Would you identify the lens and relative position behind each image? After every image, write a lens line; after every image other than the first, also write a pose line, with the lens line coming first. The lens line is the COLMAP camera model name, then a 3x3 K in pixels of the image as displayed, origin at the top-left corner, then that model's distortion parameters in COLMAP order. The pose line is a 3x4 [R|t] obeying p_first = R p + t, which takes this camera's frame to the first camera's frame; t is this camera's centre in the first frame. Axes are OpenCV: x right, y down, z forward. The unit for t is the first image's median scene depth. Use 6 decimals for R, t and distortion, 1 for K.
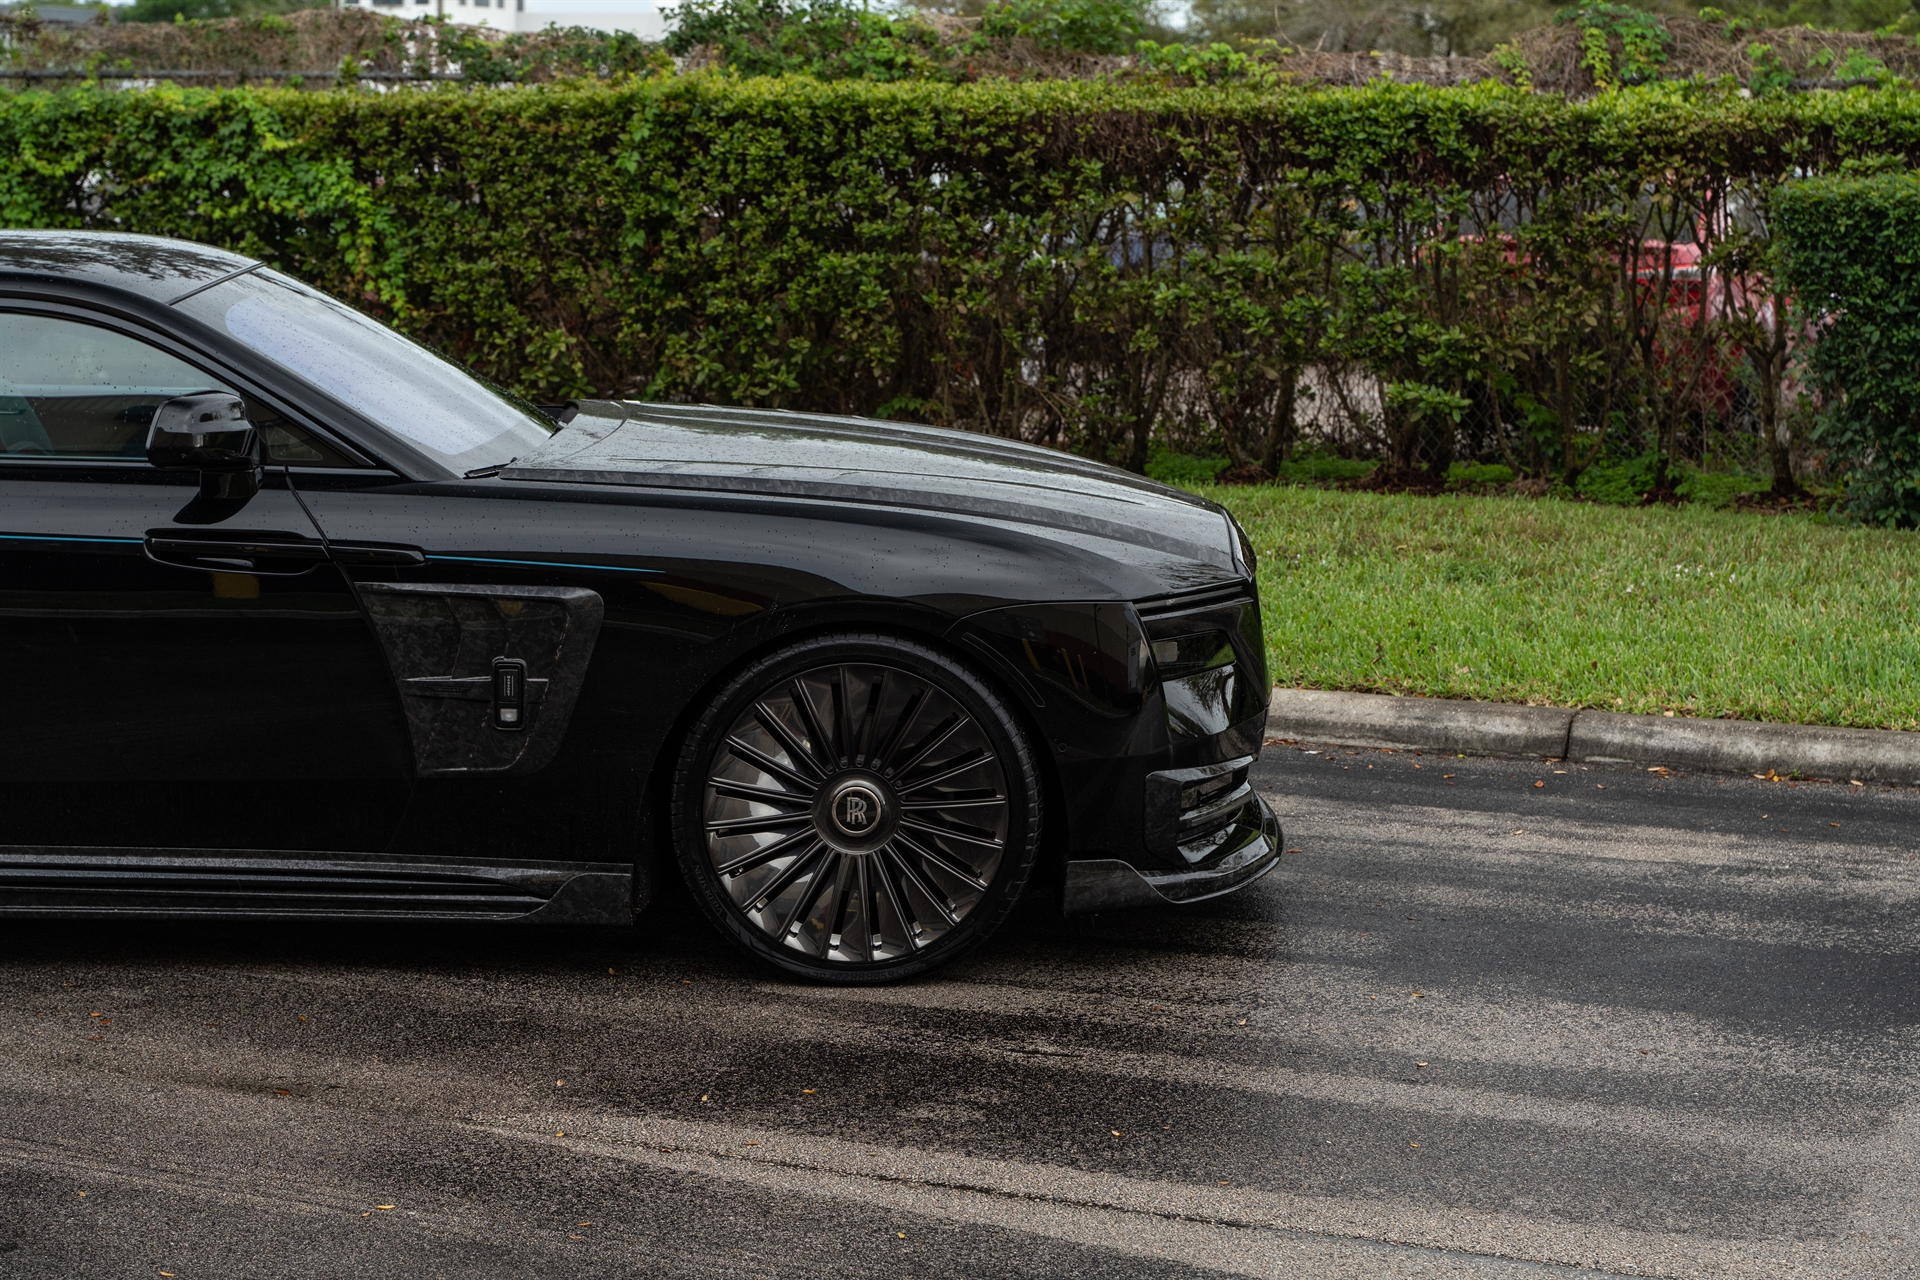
lens RADIAL K [[4006.8, 0, 983.6], [0, 4006.8, 636.8], [0, 0, 1]] dist [0.015561, -0.032083]
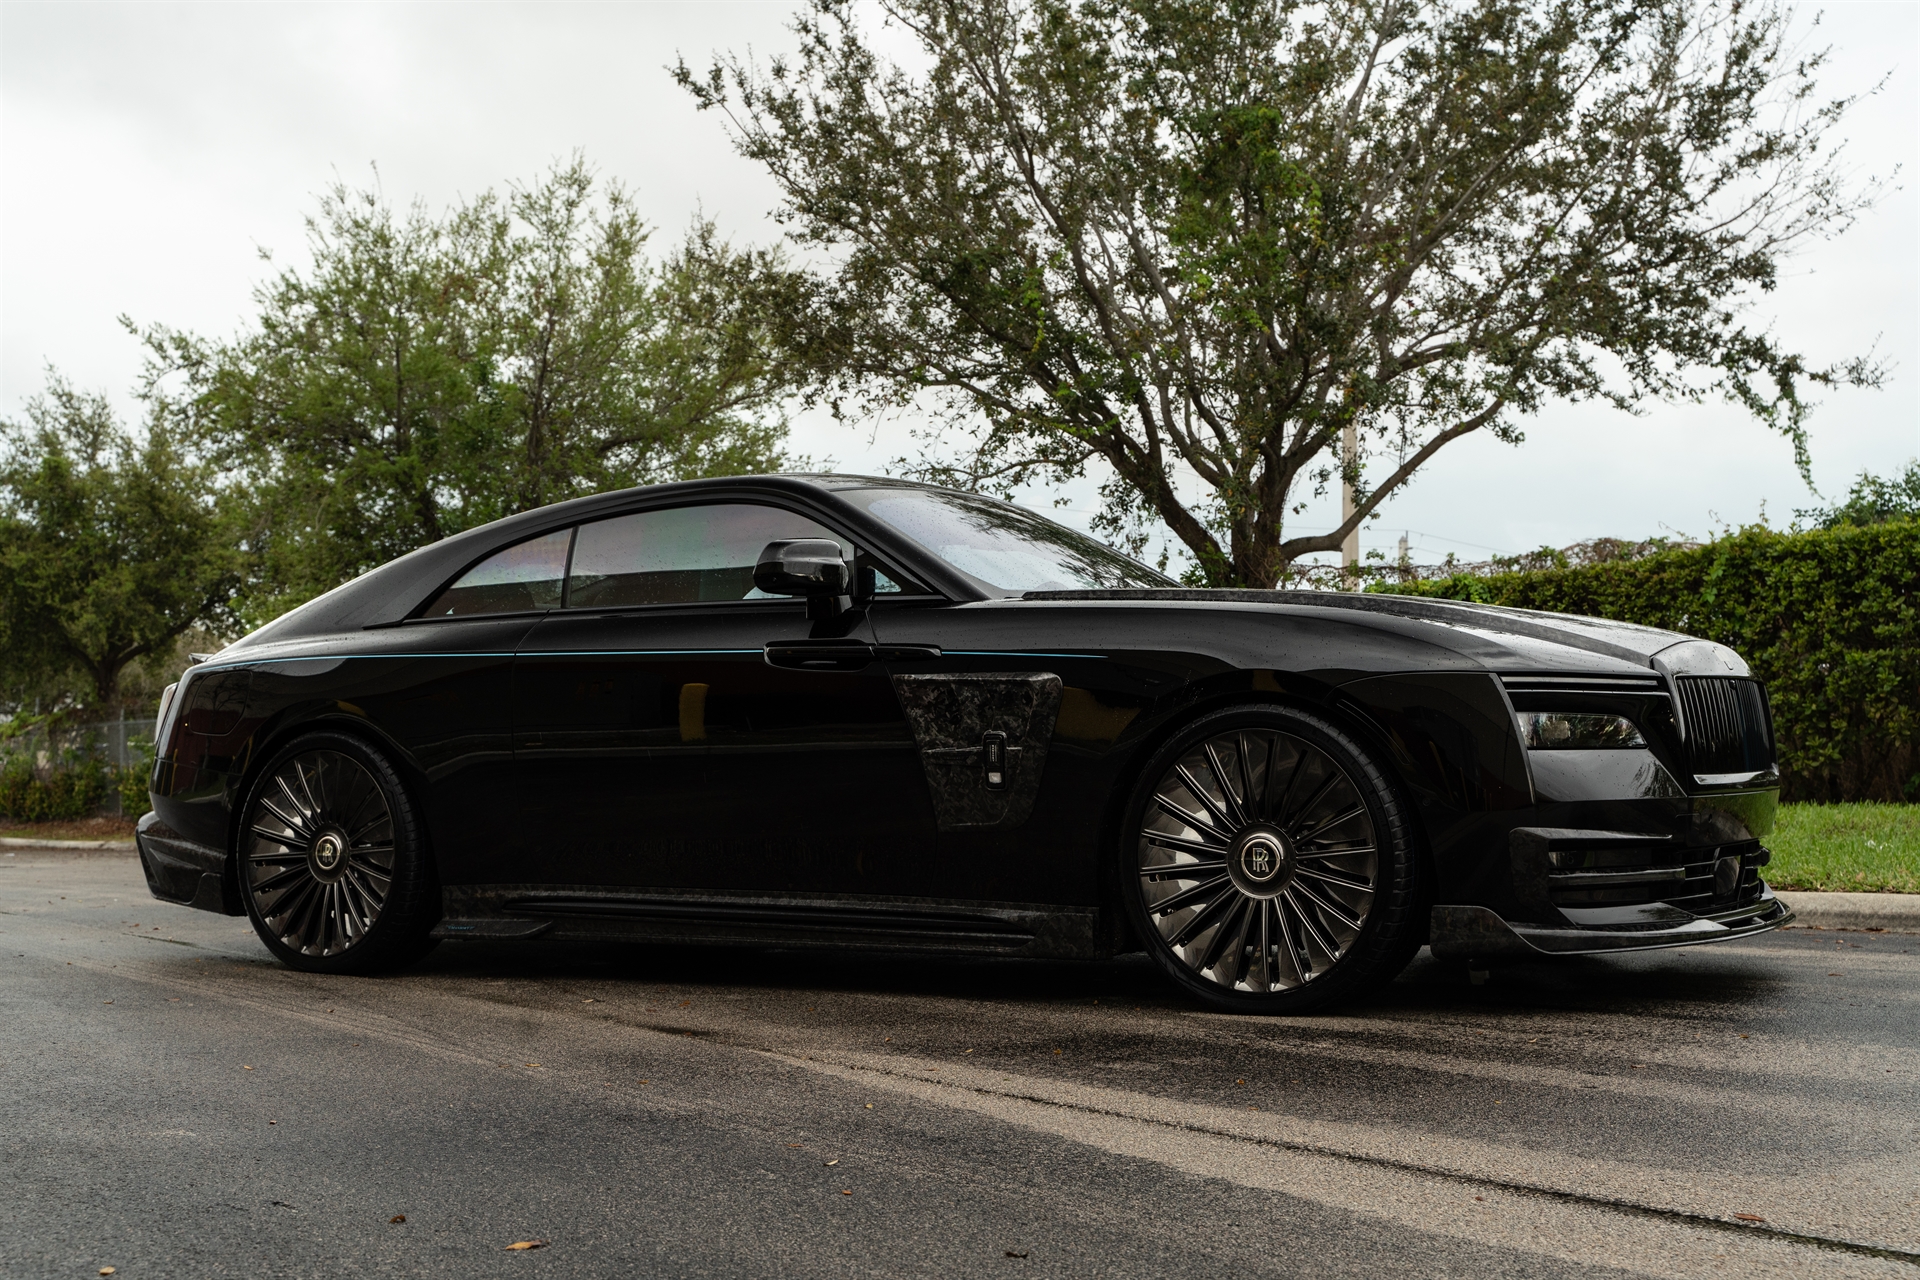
lens RADIAL K [[2468.8, 0, 960.0], [0, 2468.8, 640.0], [0, 0, 1]] dist [0.010868, 0.015421]
pose [[0.846591, -0.044968, -0.530341, 0.141914], [-0.056727, 0.983125, -0.173915, 0.056631], [0.529212, 0.177319, 0.829754, 0.182470]]
